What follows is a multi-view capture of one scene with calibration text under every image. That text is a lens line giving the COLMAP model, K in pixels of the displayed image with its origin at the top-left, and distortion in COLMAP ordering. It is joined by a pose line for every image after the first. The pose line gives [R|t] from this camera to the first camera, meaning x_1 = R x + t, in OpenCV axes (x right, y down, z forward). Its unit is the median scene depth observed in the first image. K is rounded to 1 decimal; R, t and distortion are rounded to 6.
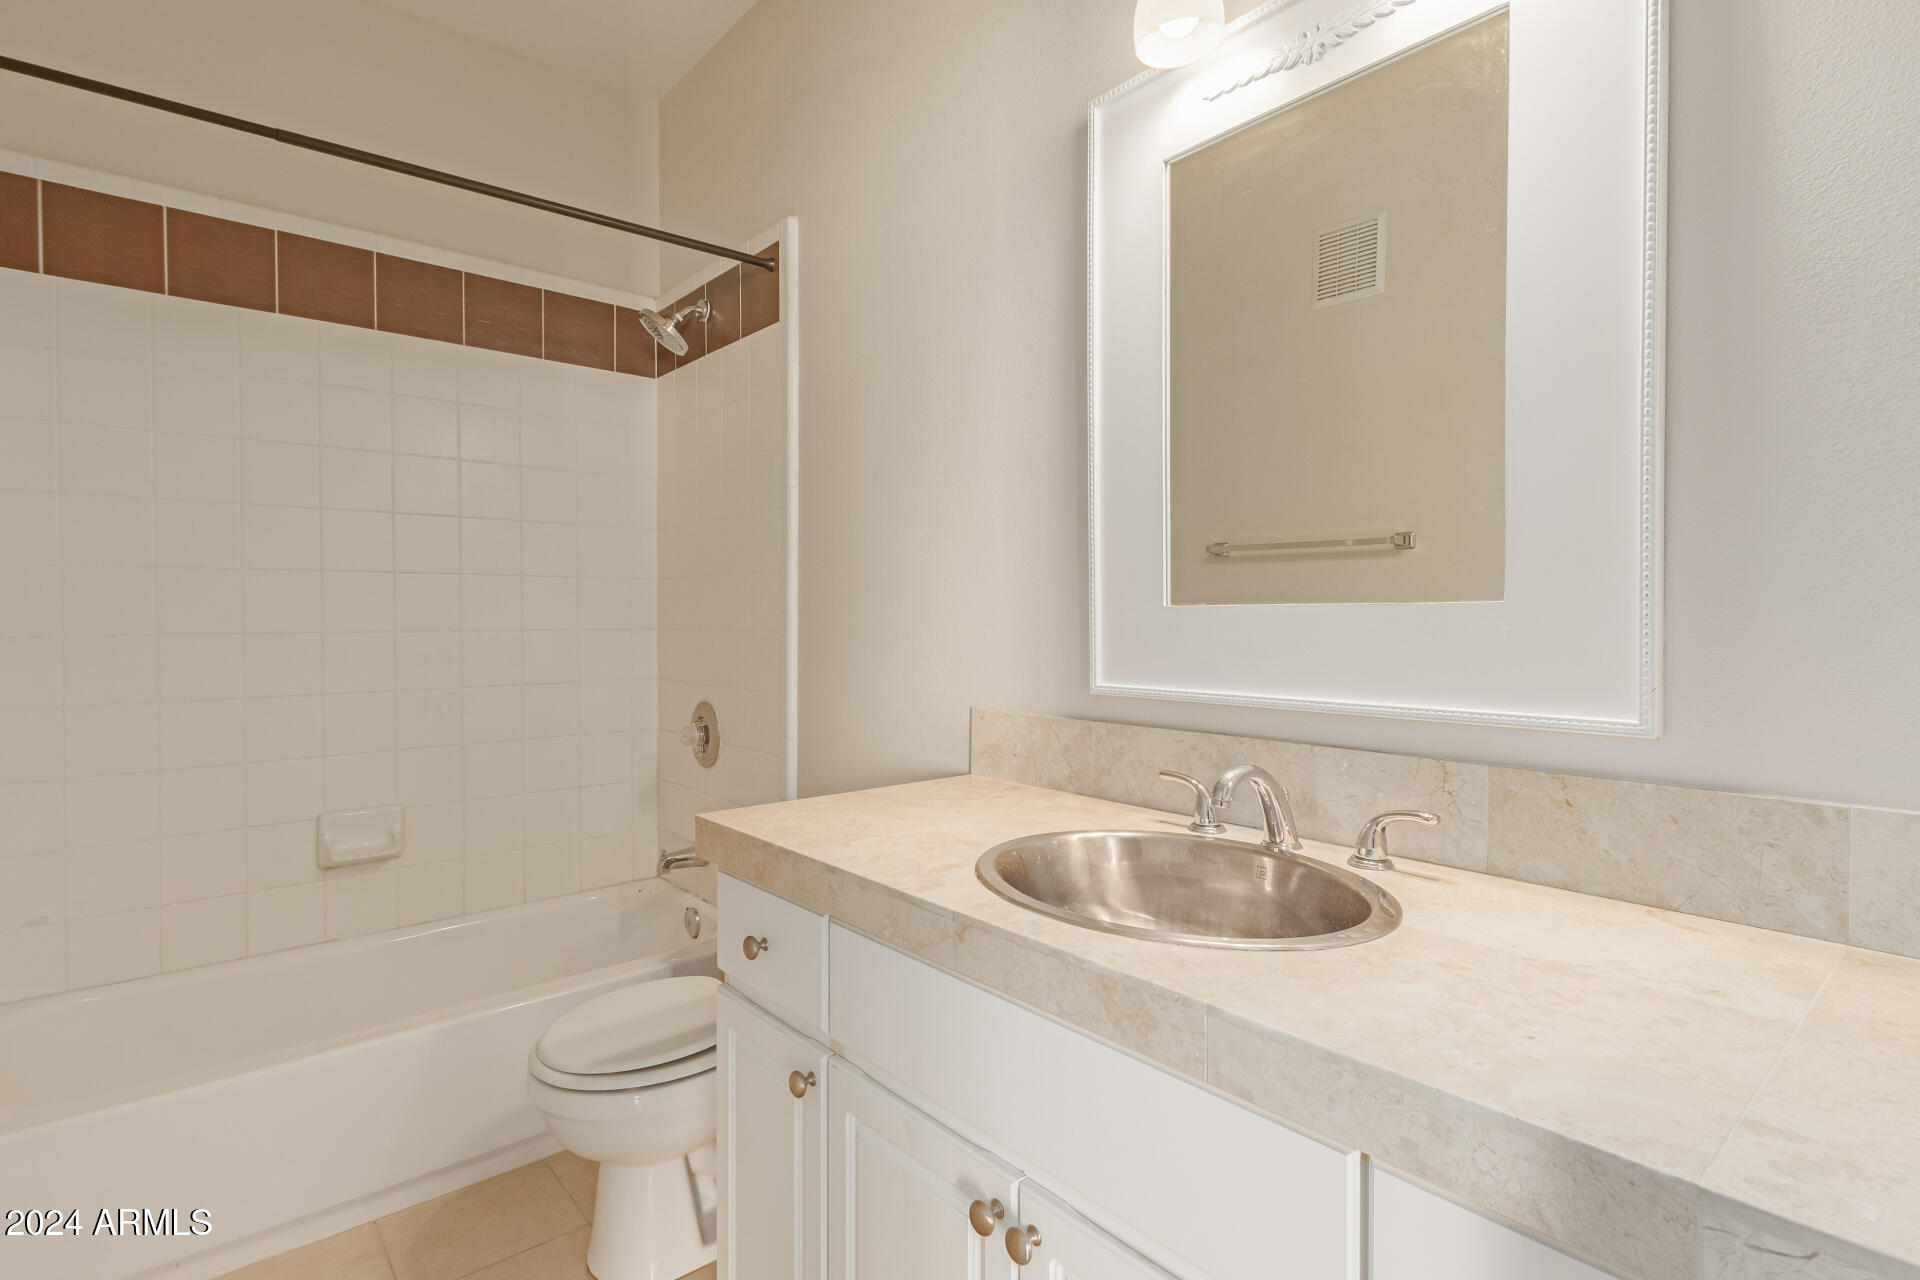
lens RADIAL K [[913.5, 0, 956.1], [0, 913.5, 630.5], [0, 0, 1]] dist [0.004259, 0.000163]
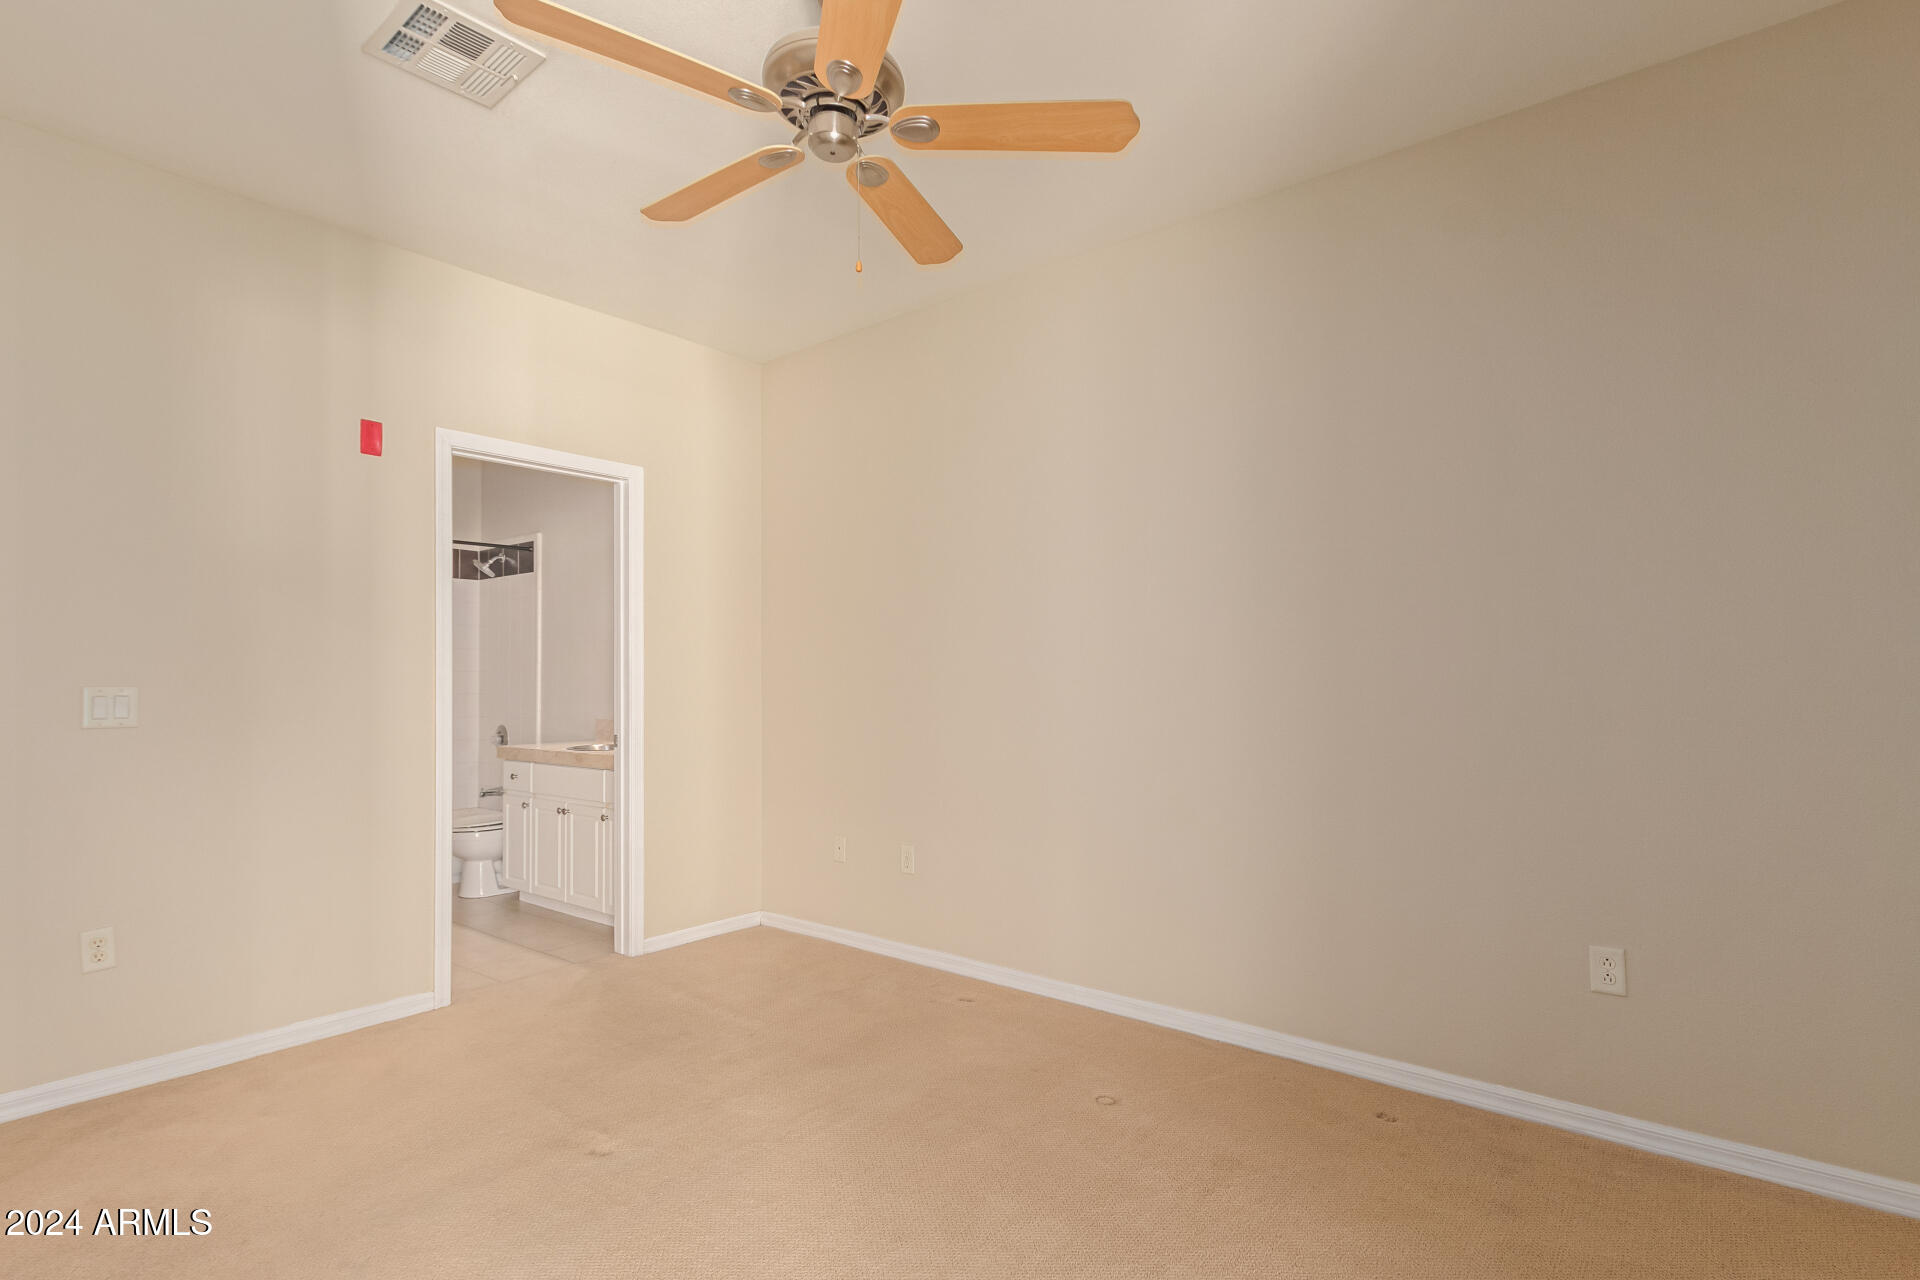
lens RADIAL K [[913.5, 0, 963.5], [0, 913.5, 652.1], [0, 0, 1]] dist [0.004259, 0.000163]
pose [[0.981876, -0.007574, 0.189375, 0.447503], [0.015066, 0.999158, -0.038155, 0.000367], [-0.188927, 0.040317, 0.981163, -1.542253]]
